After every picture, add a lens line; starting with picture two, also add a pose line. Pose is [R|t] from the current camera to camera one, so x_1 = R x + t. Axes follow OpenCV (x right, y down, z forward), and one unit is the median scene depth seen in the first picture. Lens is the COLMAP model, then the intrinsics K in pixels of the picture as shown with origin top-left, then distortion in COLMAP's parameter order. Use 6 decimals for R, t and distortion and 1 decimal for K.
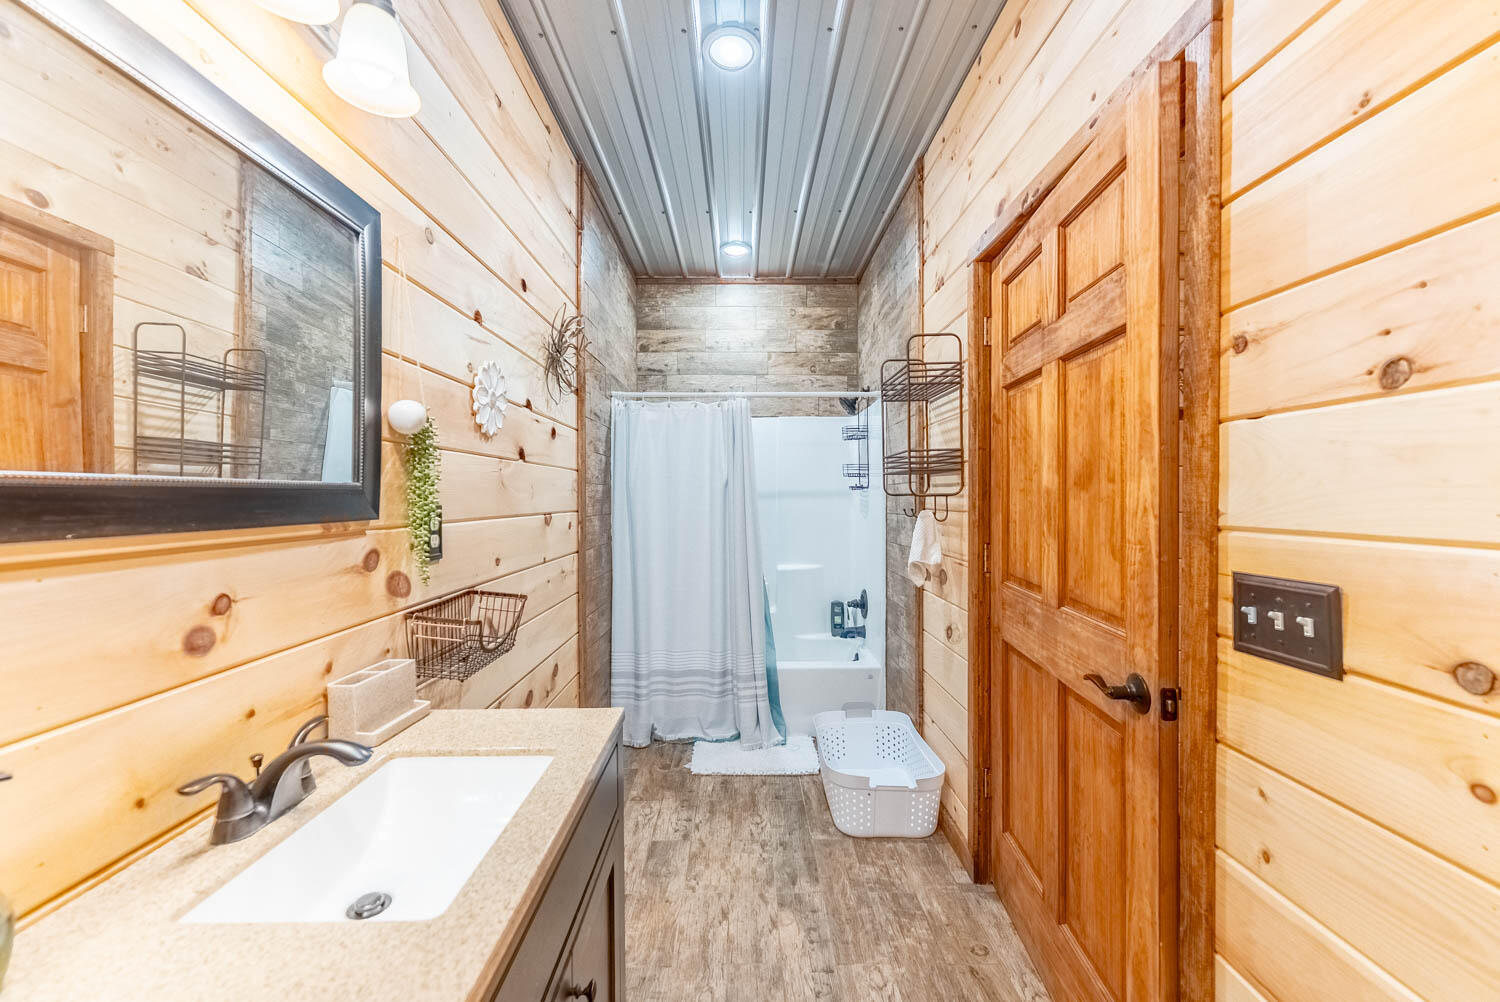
lens RADIAL K [[609.9, 0, 747.9], [0, 609.9, 499.1], [0, 0, 1]] dist [0.005094, -0.001829]
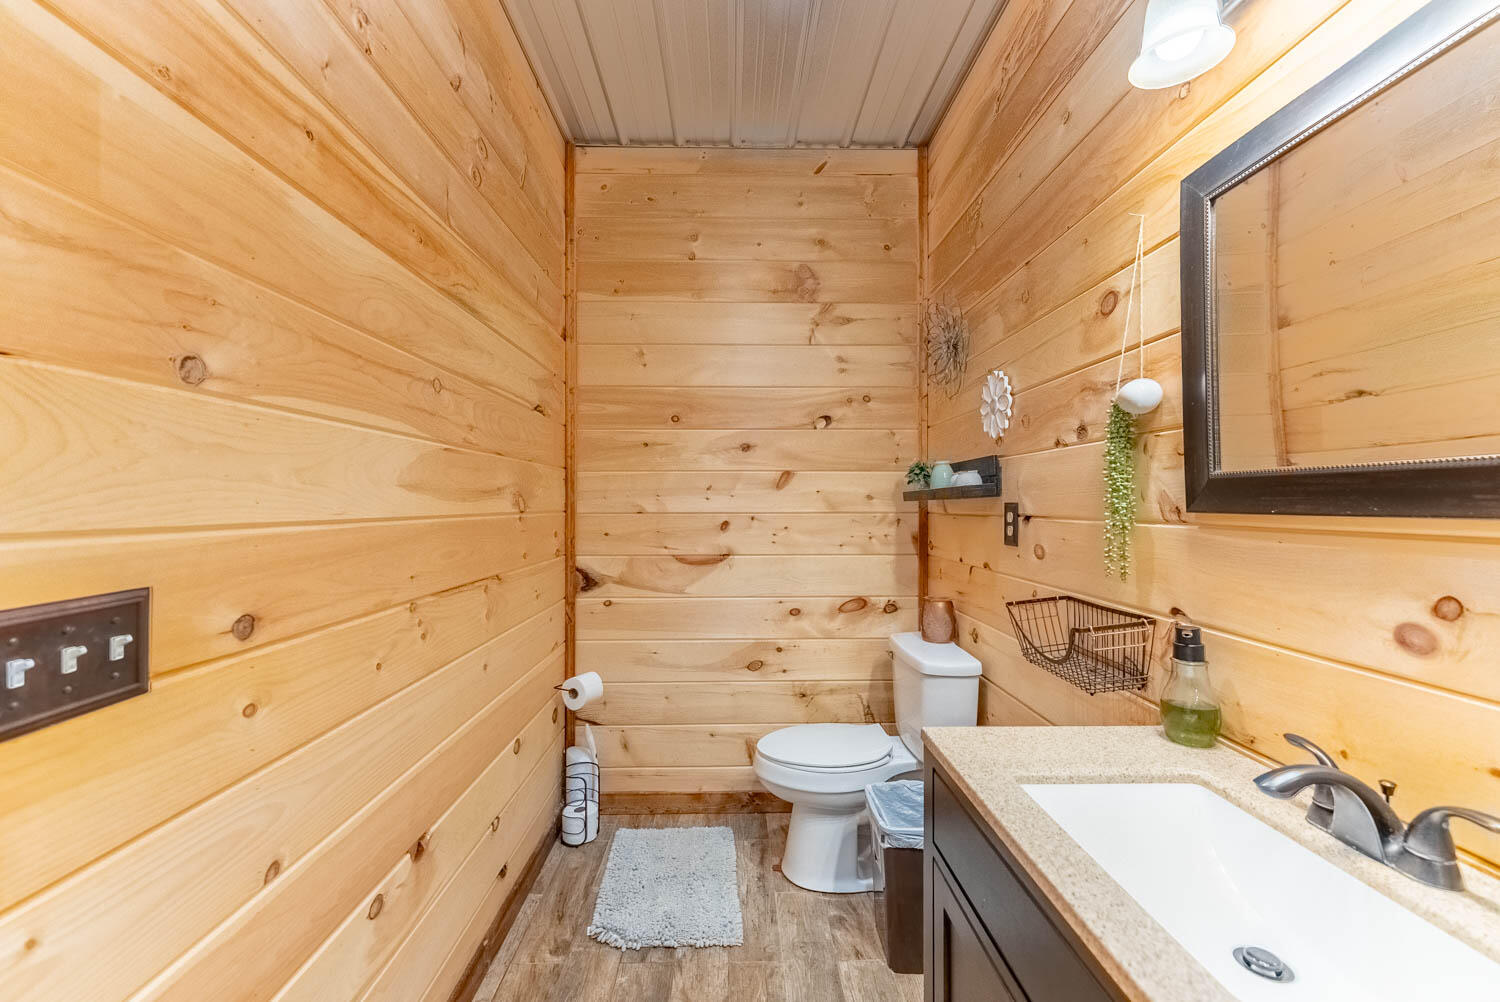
lens RADIAL K [[609.9, 0, 749.0], [0, 609.9, 499.1], [0, 0, 1]] dist [0.005094, -0.001829]
pose [[-0.999864, 0.005340, -0.015590, 0.108114], [0.005311, 0.999984, 0.001902, 0.018184], [0.015599, 0.001819, -0.999877, 1.904424]]
